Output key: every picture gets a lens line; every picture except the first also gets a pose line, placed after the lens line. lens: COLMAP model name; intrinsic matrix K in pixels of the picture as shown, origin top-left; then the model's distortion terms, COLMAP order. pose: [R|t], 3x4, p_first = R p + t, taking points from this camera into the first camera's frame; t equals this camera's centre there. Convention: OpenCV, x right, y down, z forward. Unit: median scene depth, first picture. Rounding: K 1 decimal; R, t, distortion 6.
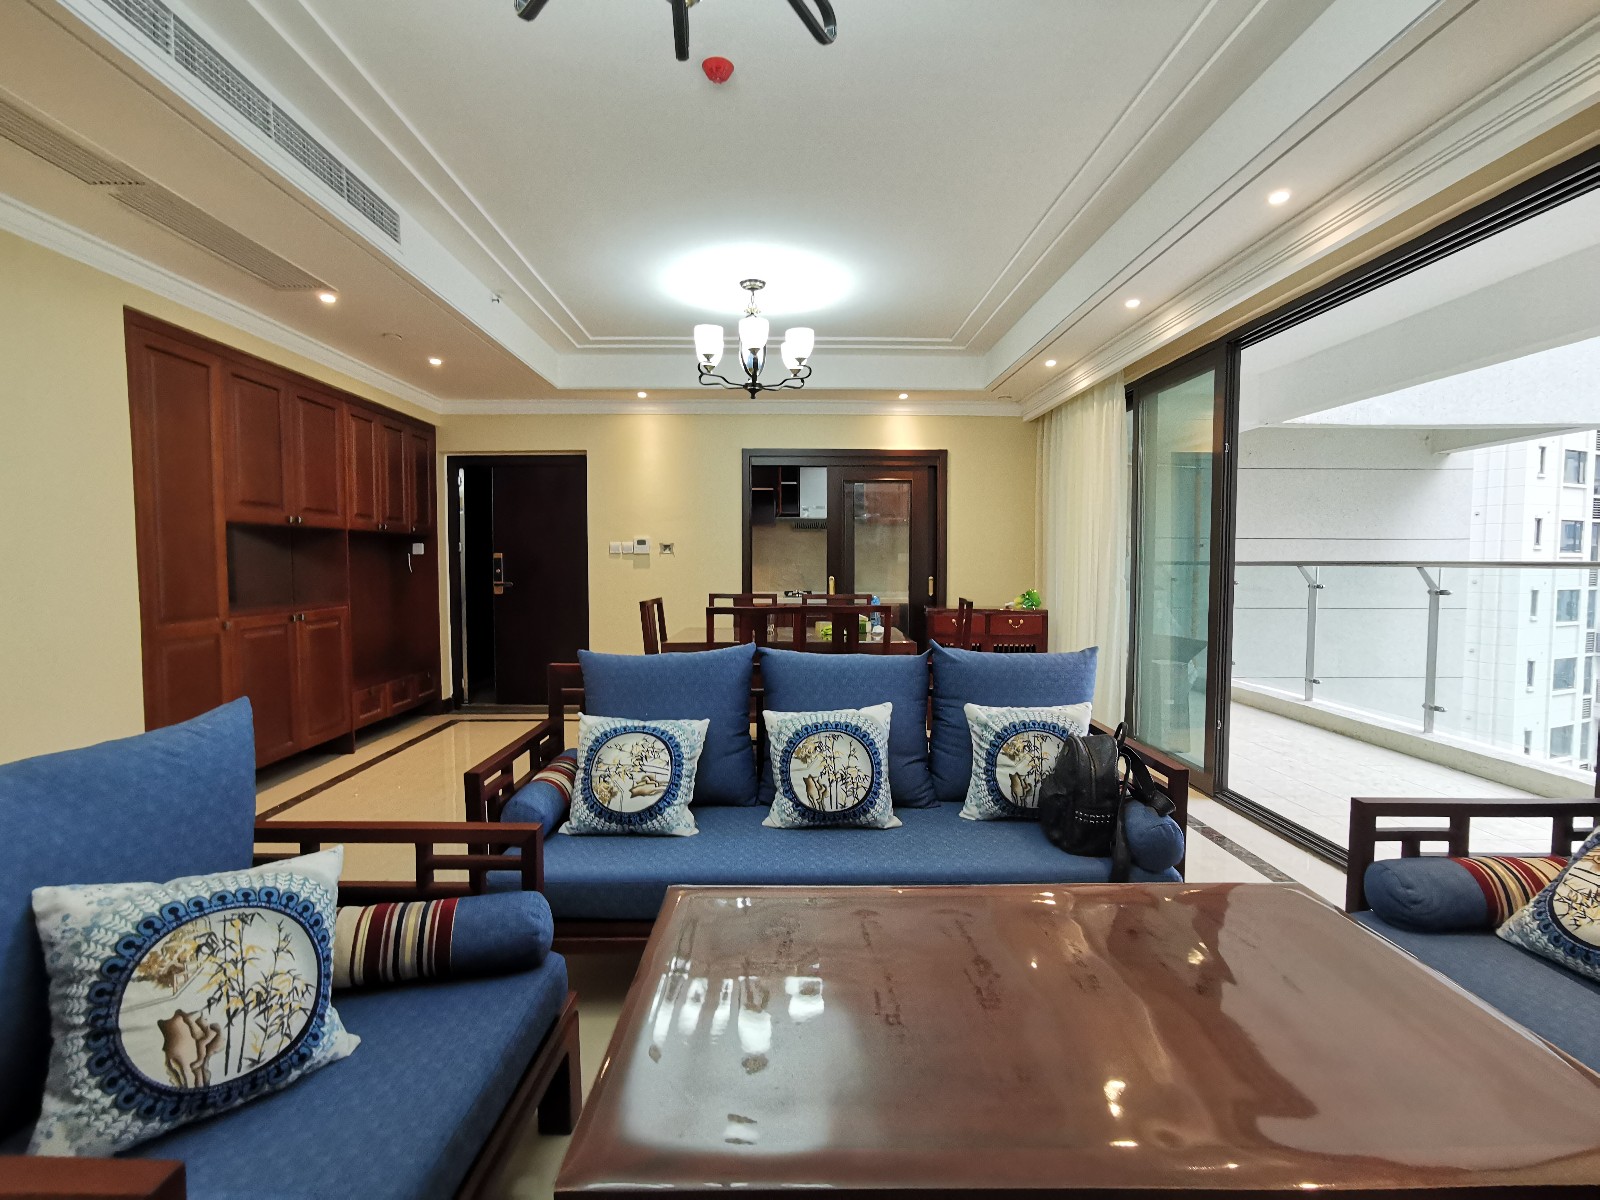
lens RADIAL K [[774.2, 0, 796.1], [0, 774.2, 600.5], [0, 0, 1]] dist [-0.000516, 0.001653]
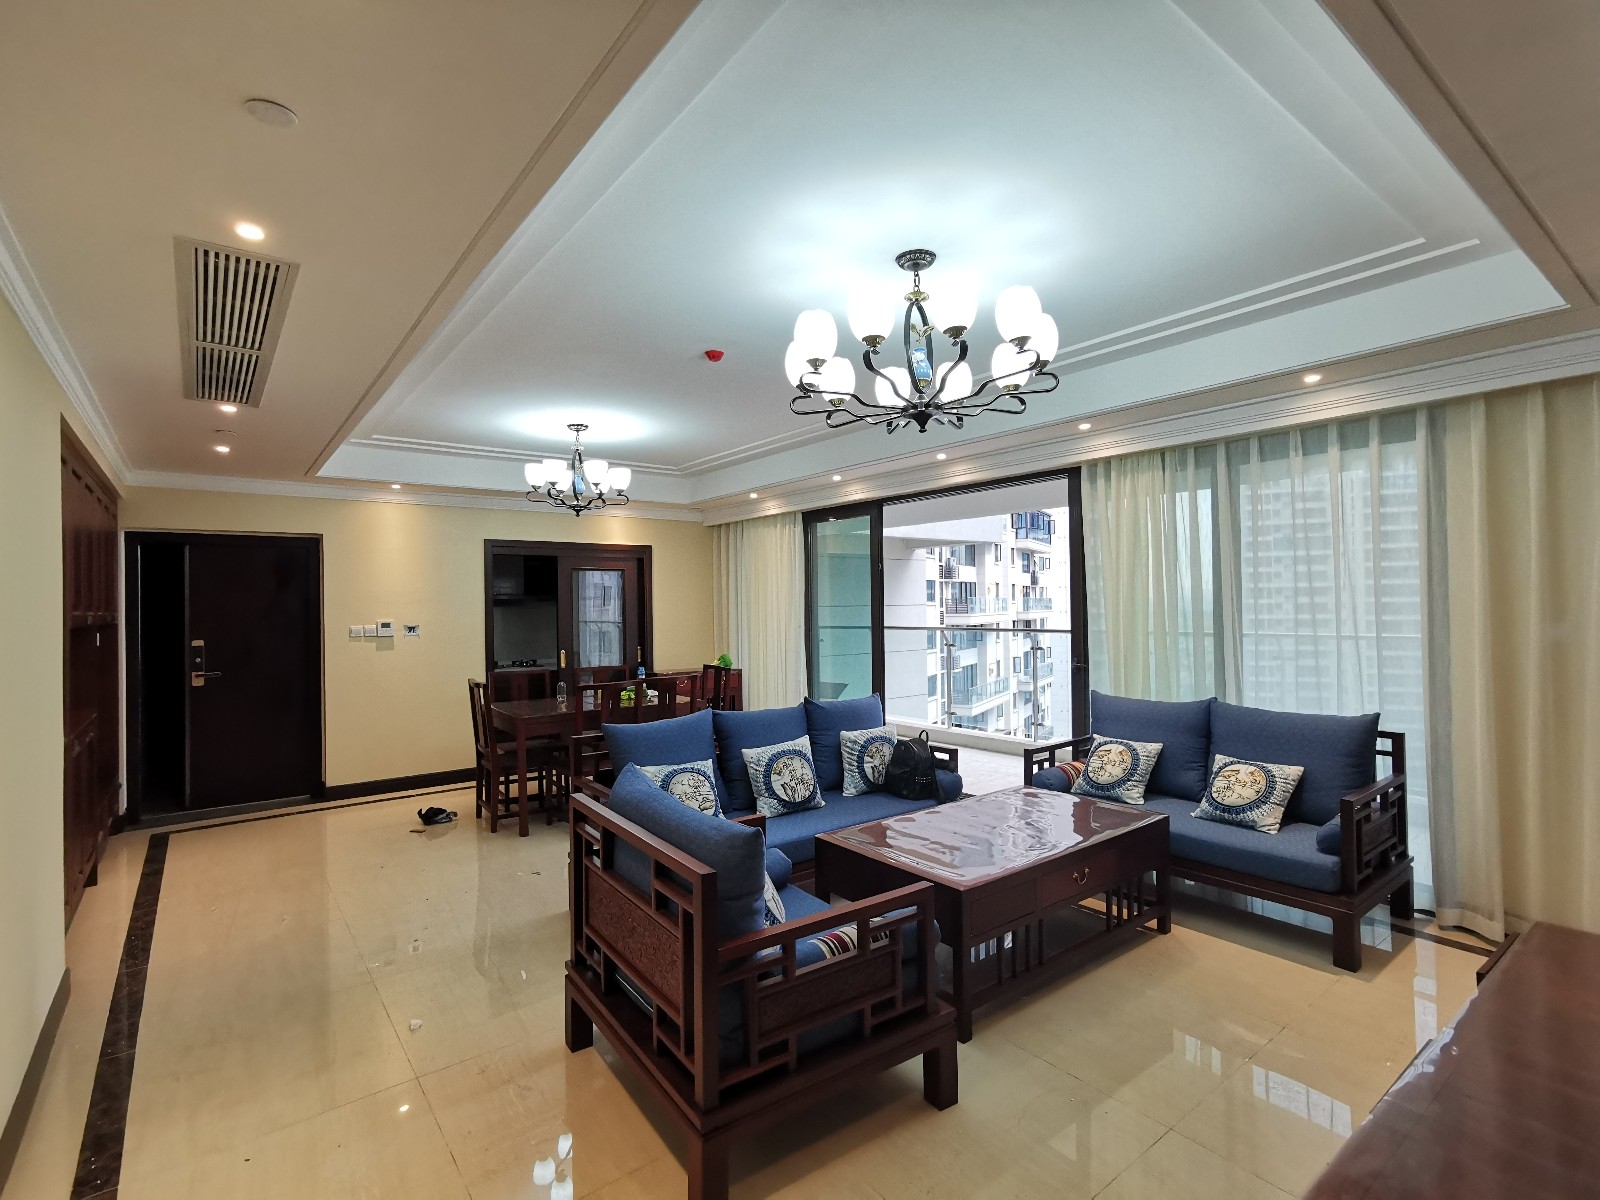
lens RADIAL K [[774.2, 0, 802.6], [0, 774.2, 596.5], [0, 0, 1]] dist [-0.000516, 0.001653]
pose [[0.803426, -0.004436, 0.595389, -0.710714], [0.045016, 0.997563, -0.053313, -0.065177], [-0.593701, 0.069635, 0.801667, -0.303065]]
